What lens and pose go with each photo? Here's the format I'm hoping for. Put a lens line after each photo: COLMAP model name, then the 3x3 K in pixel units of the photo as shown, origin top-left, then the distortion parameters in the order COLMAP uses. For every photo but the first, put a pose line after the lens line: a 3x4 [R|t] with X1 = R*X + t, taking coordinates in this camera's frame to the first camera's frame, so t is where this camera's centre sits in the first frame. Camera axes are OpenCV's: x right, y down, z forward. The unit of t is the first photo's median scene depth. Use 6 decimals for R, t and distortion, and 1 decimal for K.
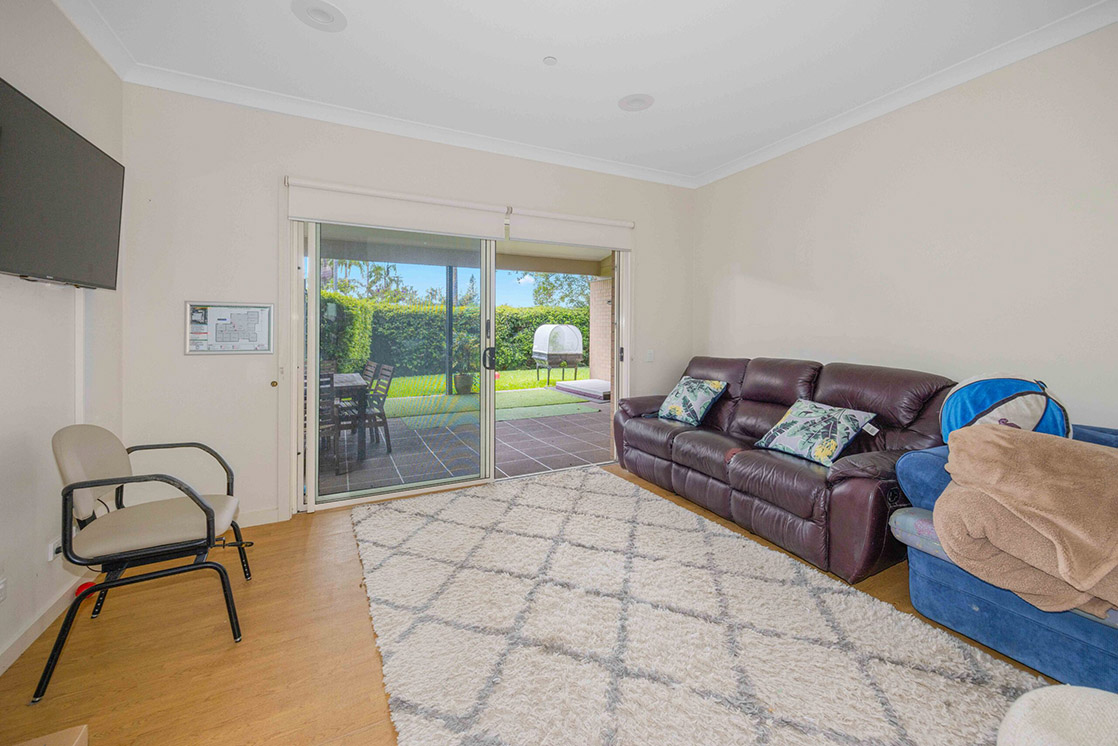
lens RADIAL K [[458.0, 0, 555.4], [0, 458.0, 329.9], [0, 0, 1]] dist [-0.002705, 0.000090]
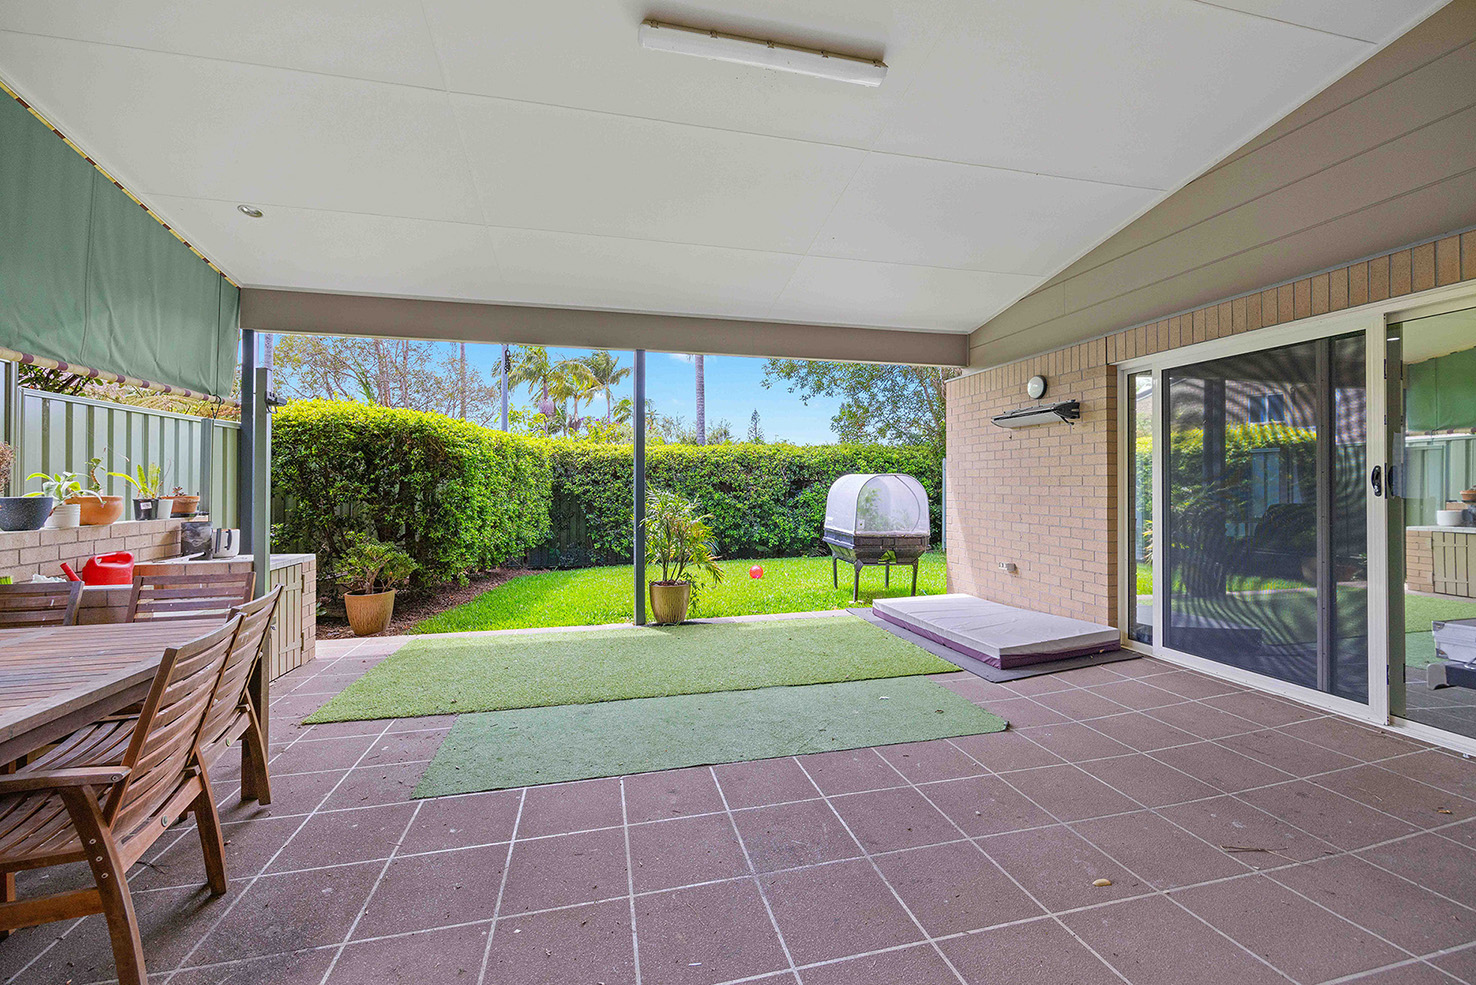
lens RADIAL K [[604.6, 0, 731.3], [0, 604.6, 483.8], [0, 0, 1]] dist [-0.002705, 0.000090]
pose [[0.974703, -0.004787, -0.223451, -0.000666], [0.004560, 0.999988, -0.001532, -0.000778], [0.223455, 0.000475, 0.974714, 0.280155]]
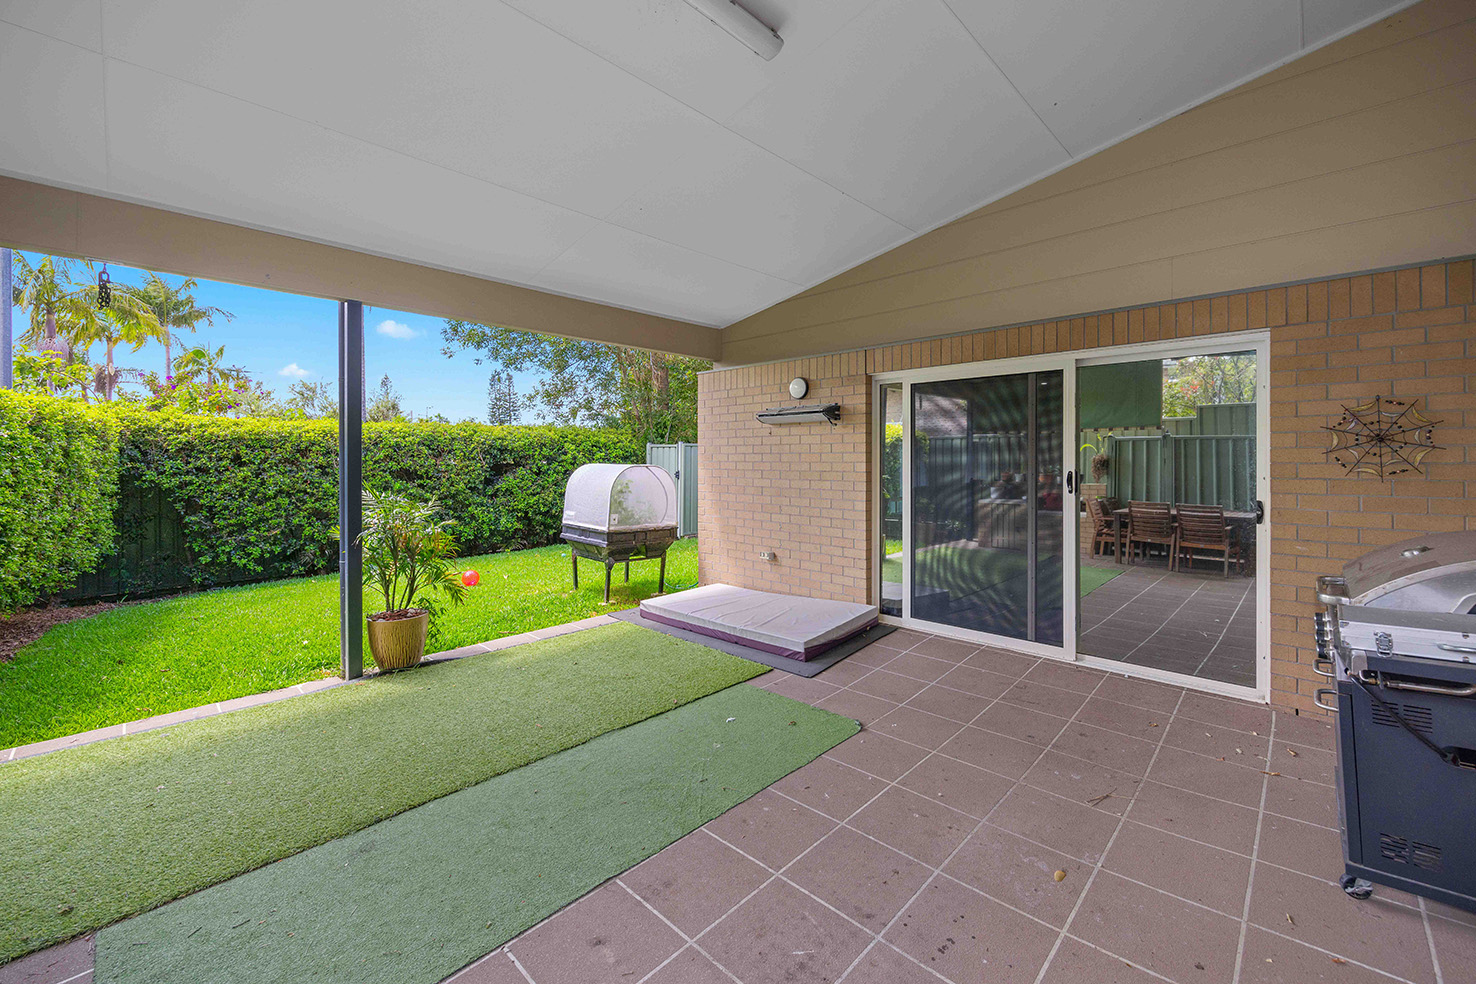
lens RADIAL K [[604.6, 0, 735.0], [0, 604.6, 461.0], [0, 0, 1]] dist [-0.002705, 0.000090]
pose [[0.940183, -0.004725, 0.340637, -0.077976], [0.003866, 0.999987, 0.003200, -0.013251], [-0.340647, -0.001691, 0.940190, 0.322405]]
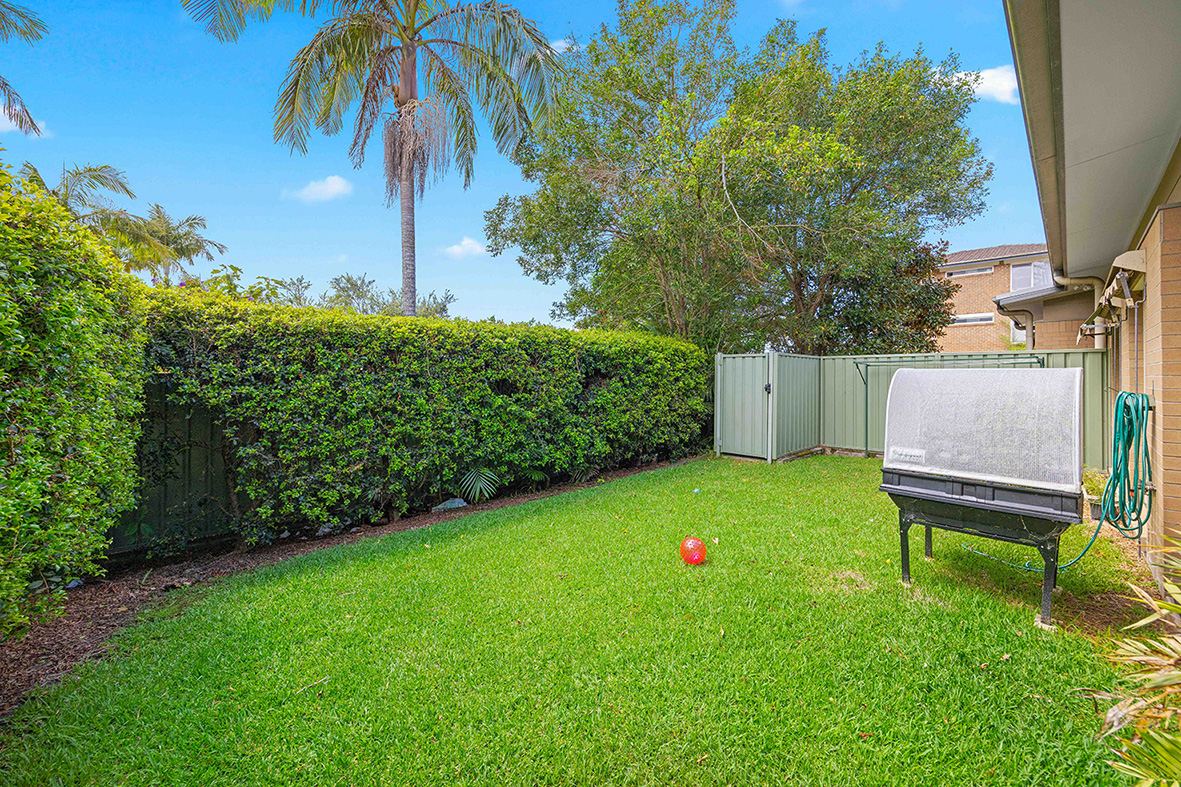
lens RADIAL K [[483.8, 0, 597.3], [0, 483.8, 374.3], [0, 0, 1]] dist [-0.002705, 0.000090]
pose [[0.945879, 0.000616, 0.324519, -0.249778], [0.001670, 0.999976, -0.006767, -0.005070], [-0.324515, 0.006943, 0.945855, 0.659143]]
